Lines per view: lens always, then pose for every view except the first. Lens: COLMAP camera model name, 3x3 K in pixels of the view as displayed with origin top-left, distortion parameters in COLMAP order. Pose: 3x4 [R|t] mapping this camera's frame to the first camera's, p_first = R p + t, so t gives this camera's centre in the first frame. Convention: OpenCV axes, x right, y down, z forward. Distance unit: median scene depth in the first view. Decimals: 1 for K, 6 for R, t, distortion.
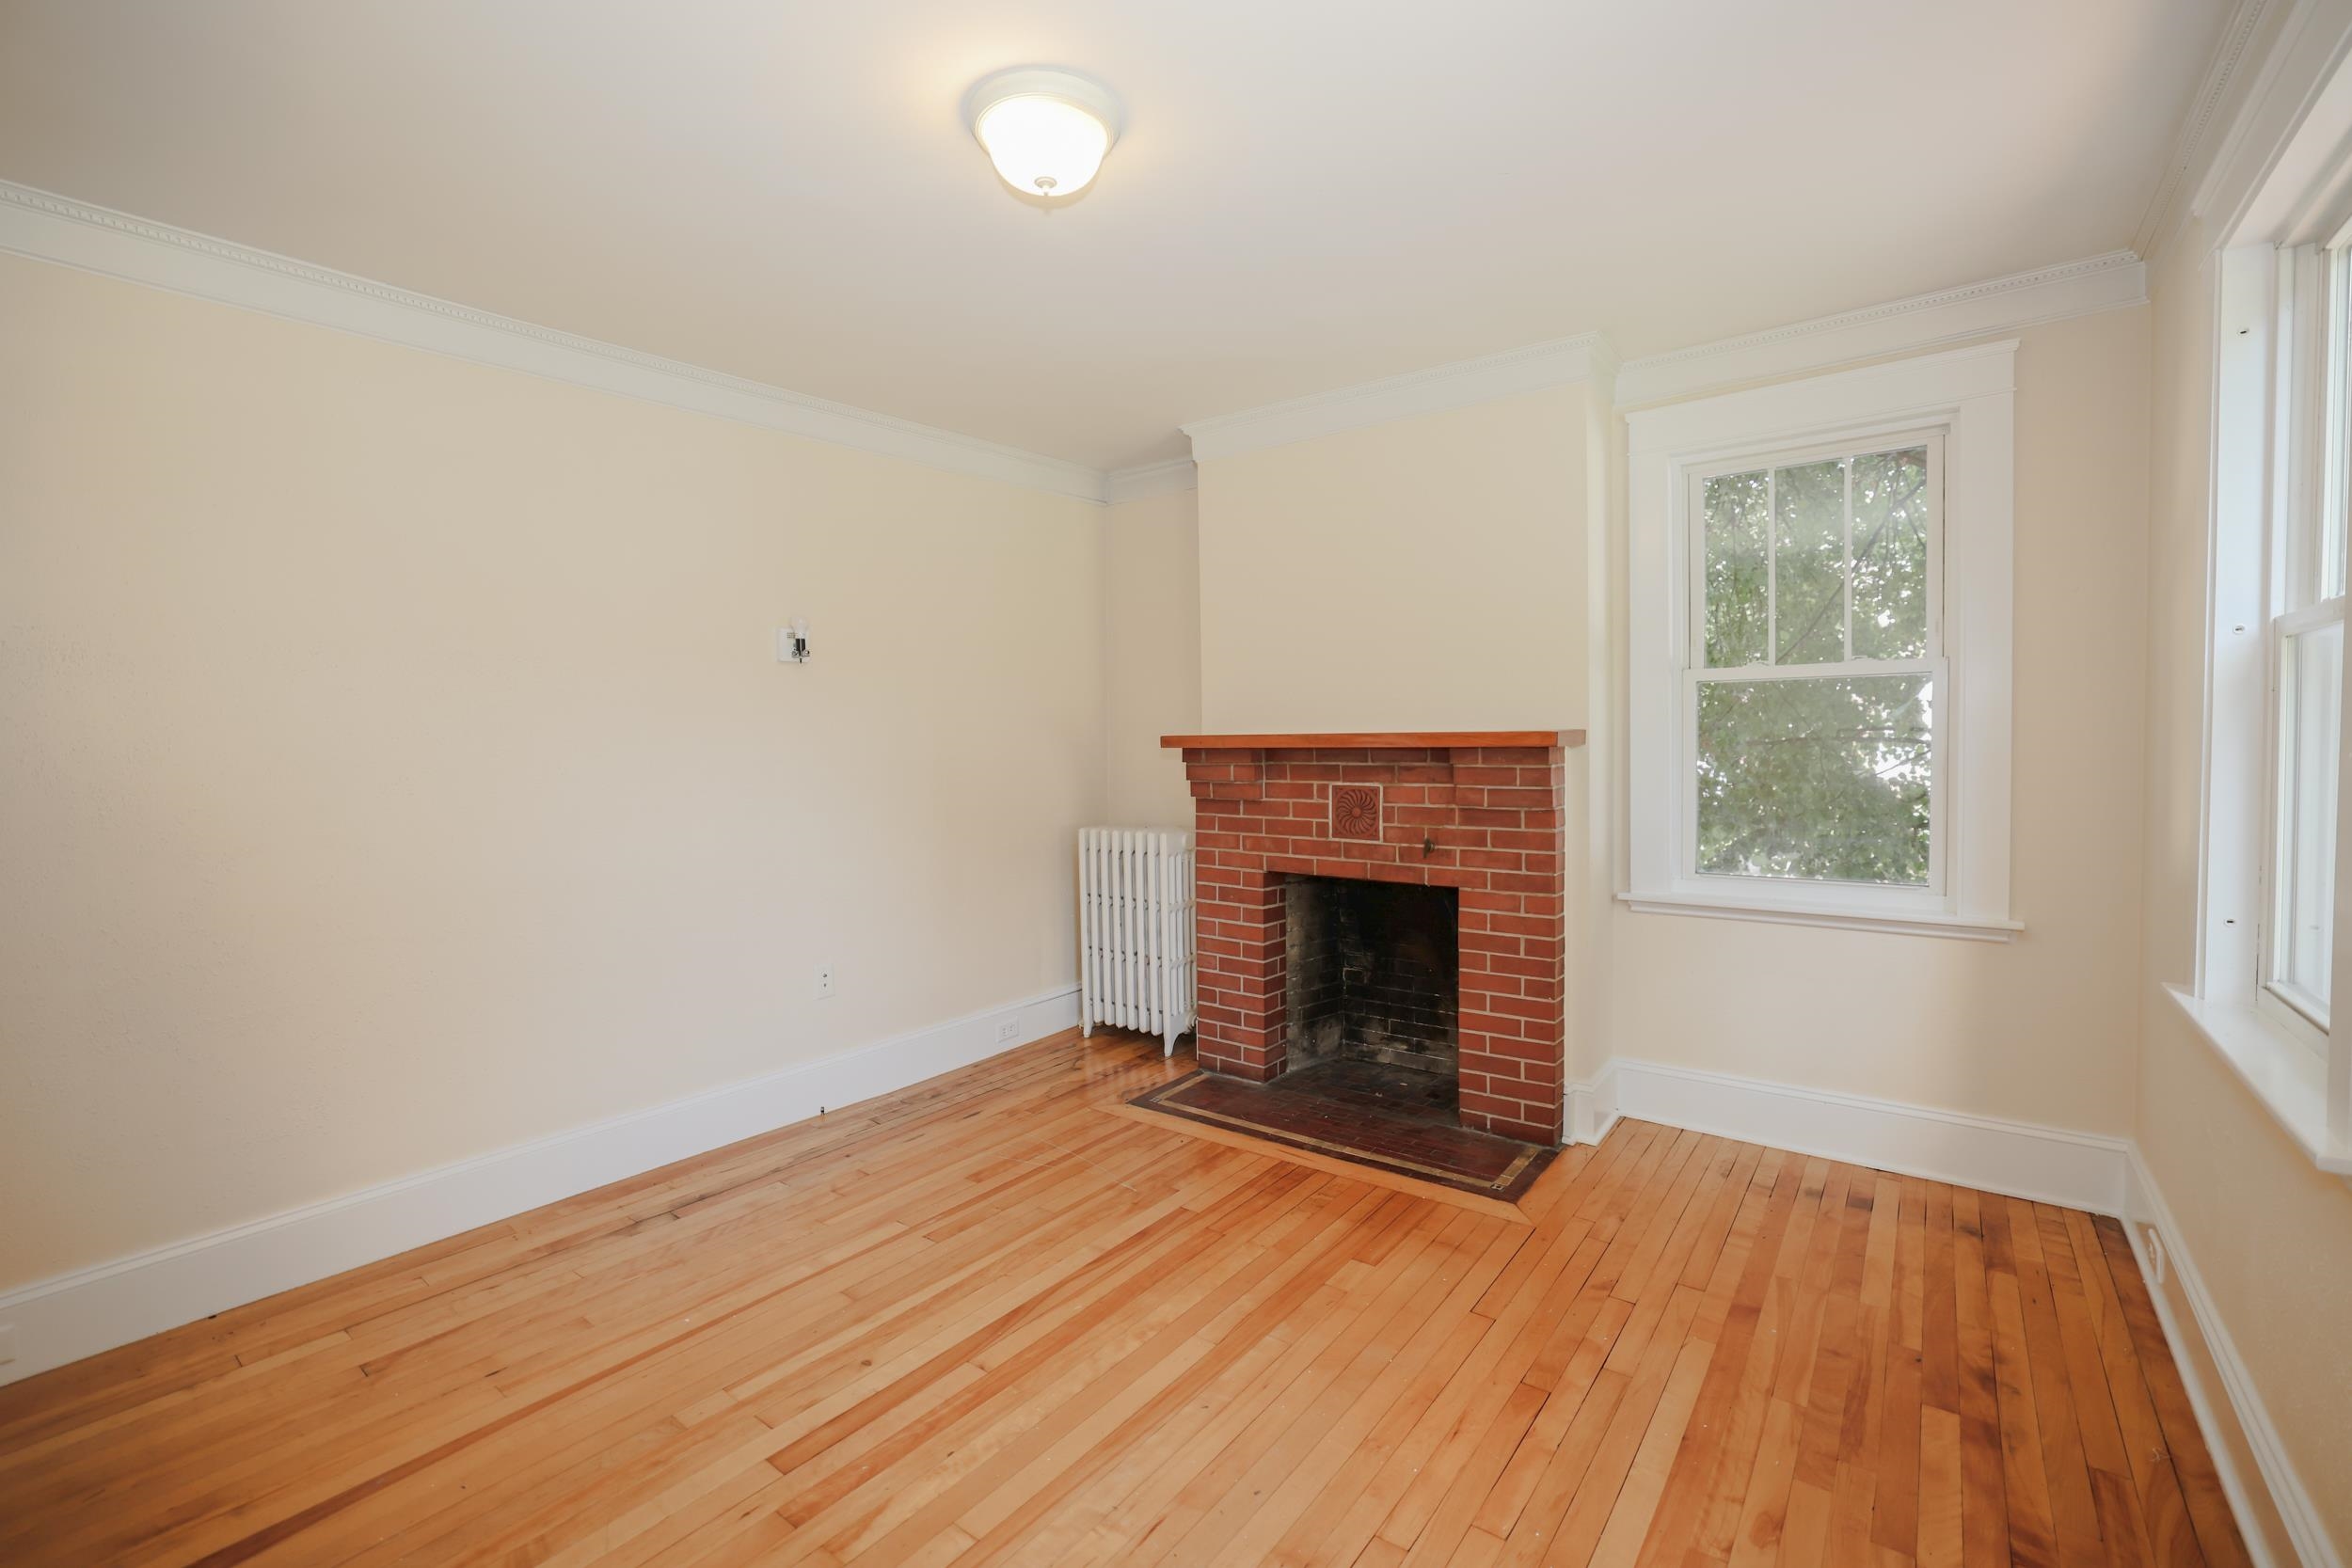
lens RADIAL K [[1043.9, 0, 1176.7], [0, 1043.9, 776.5], [0, 0, 1]] dist [-0.029687, 0.010087]
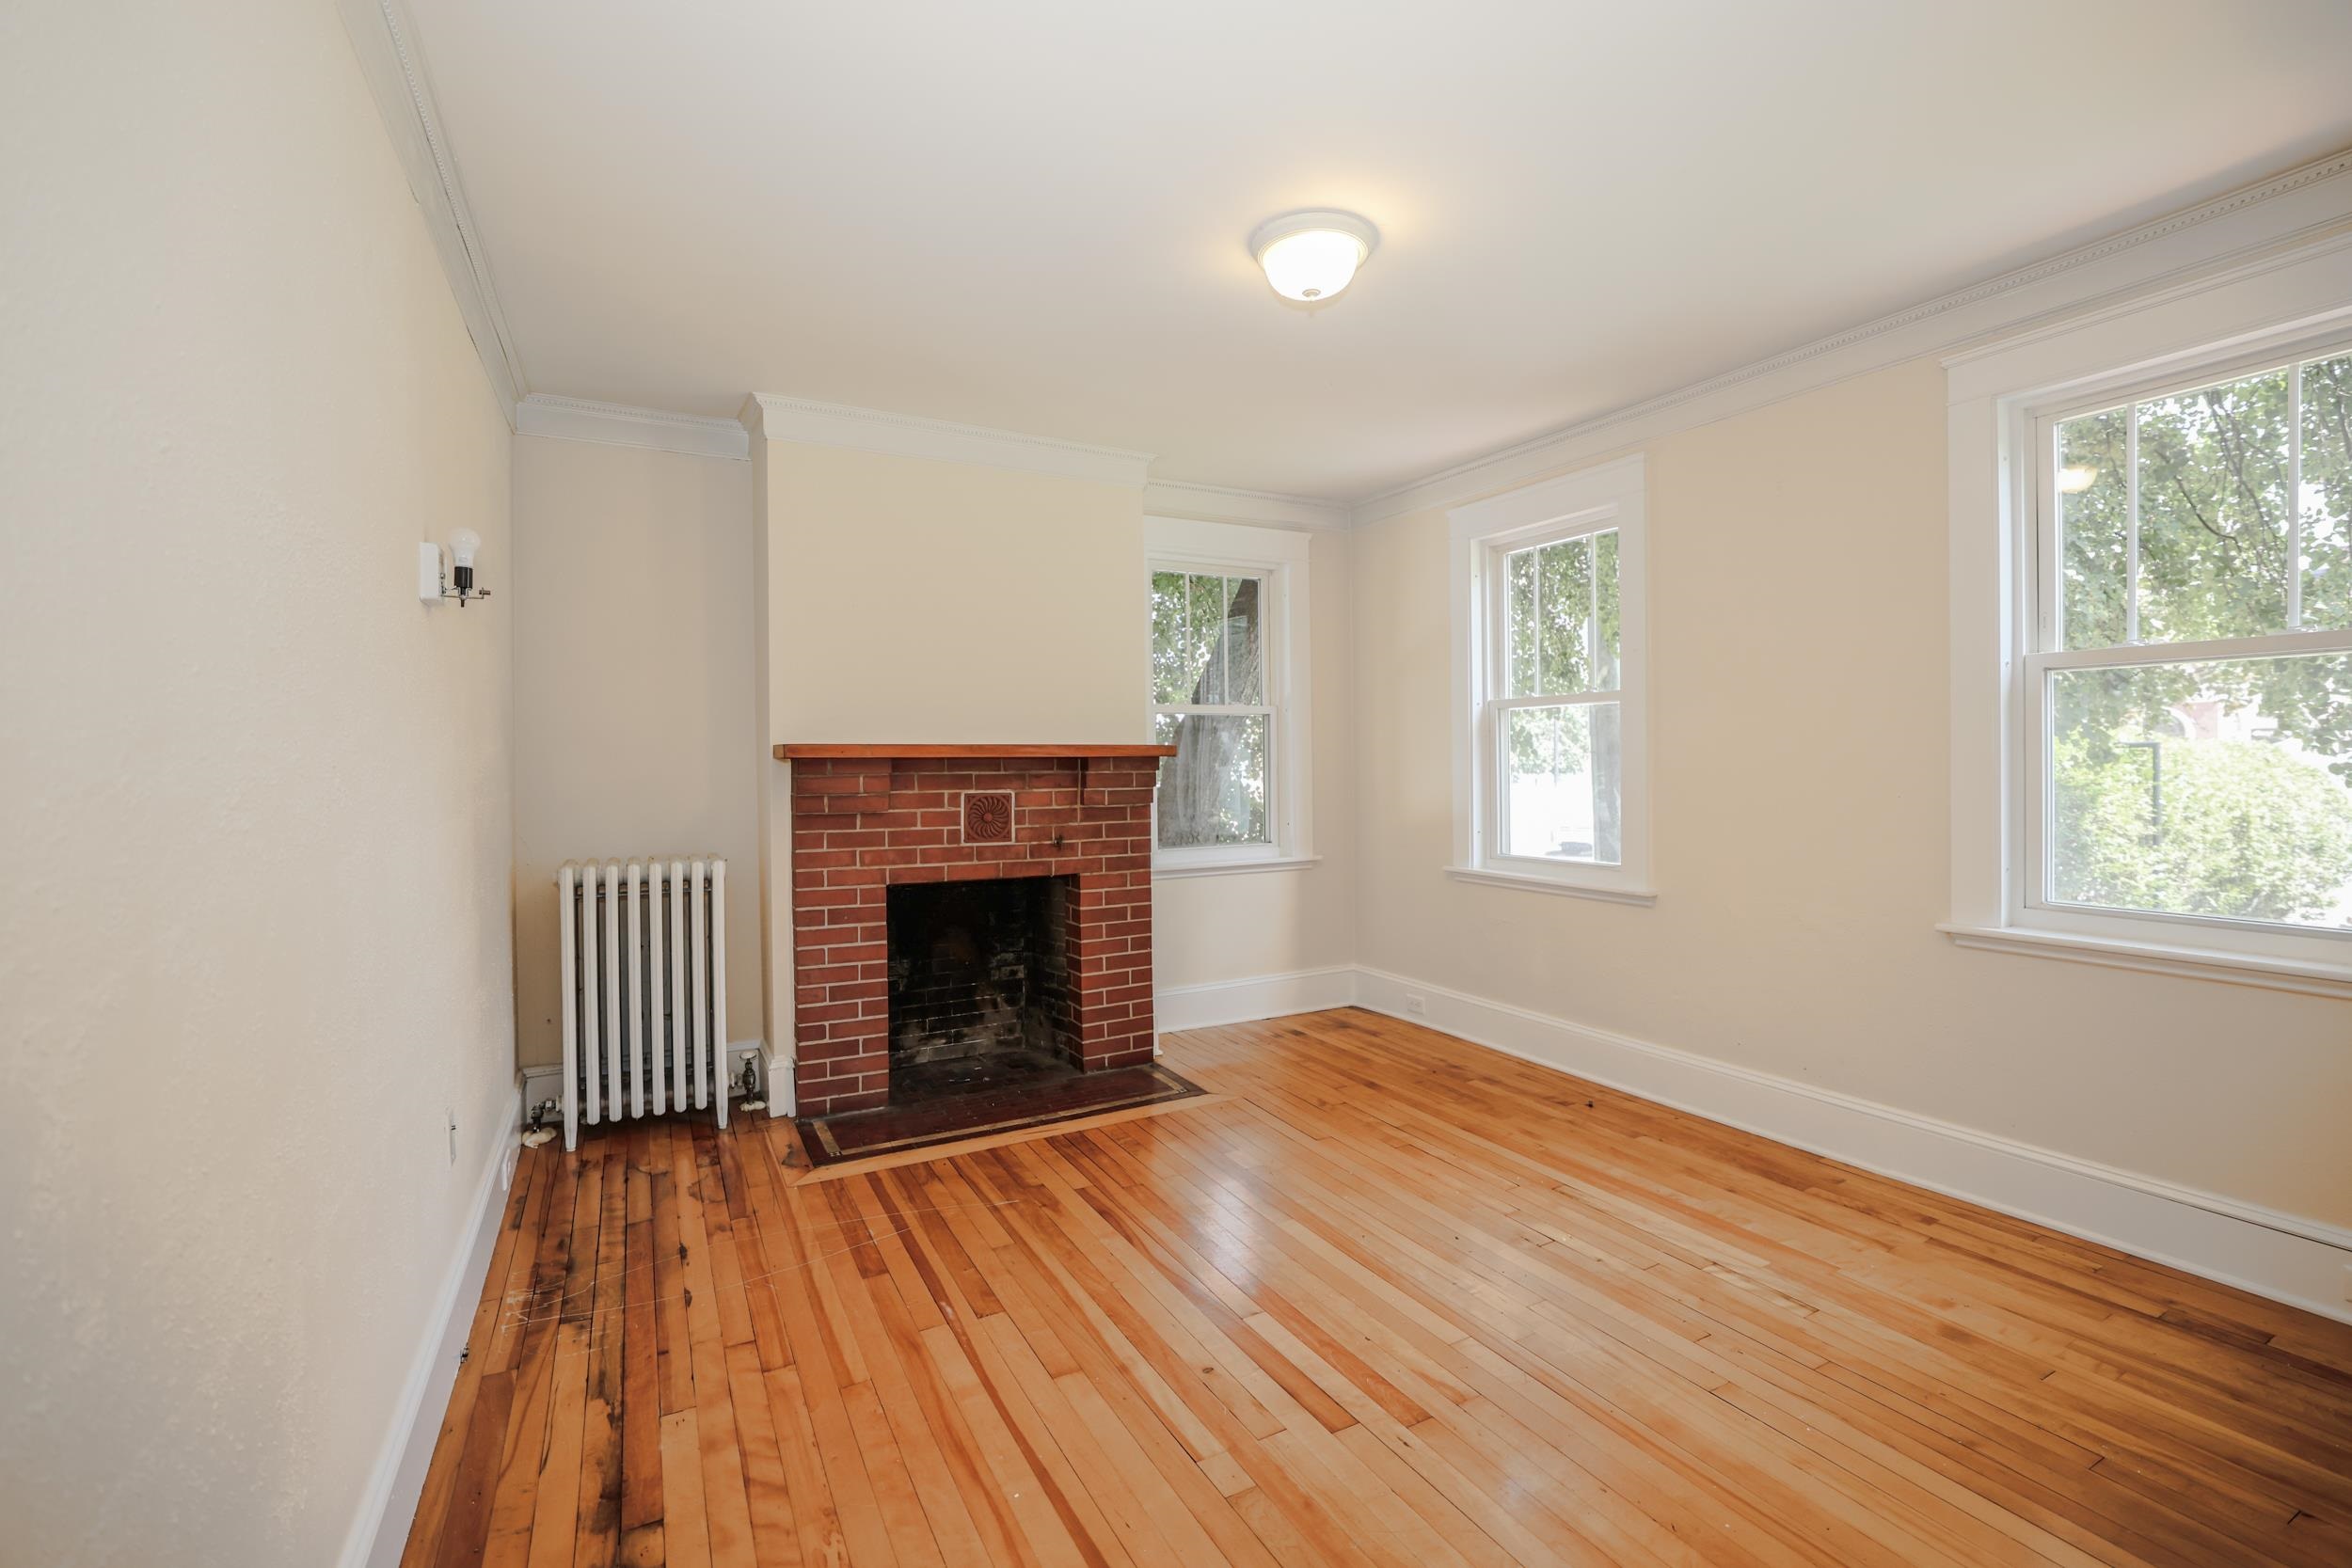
lens RADIAL K [[1043.9, 0, 1218.4], [0, 1043.9, 754.8], [0, 0, 1]] dist [-0.029687, 0.010087]
pose [[0.370347, 0.015521, 0.928764, -0.766500], [0.033784, 0.998974, -0.030166, 0.010029], [-0.928279, 0.042549, 0.369443, 0.380777]]
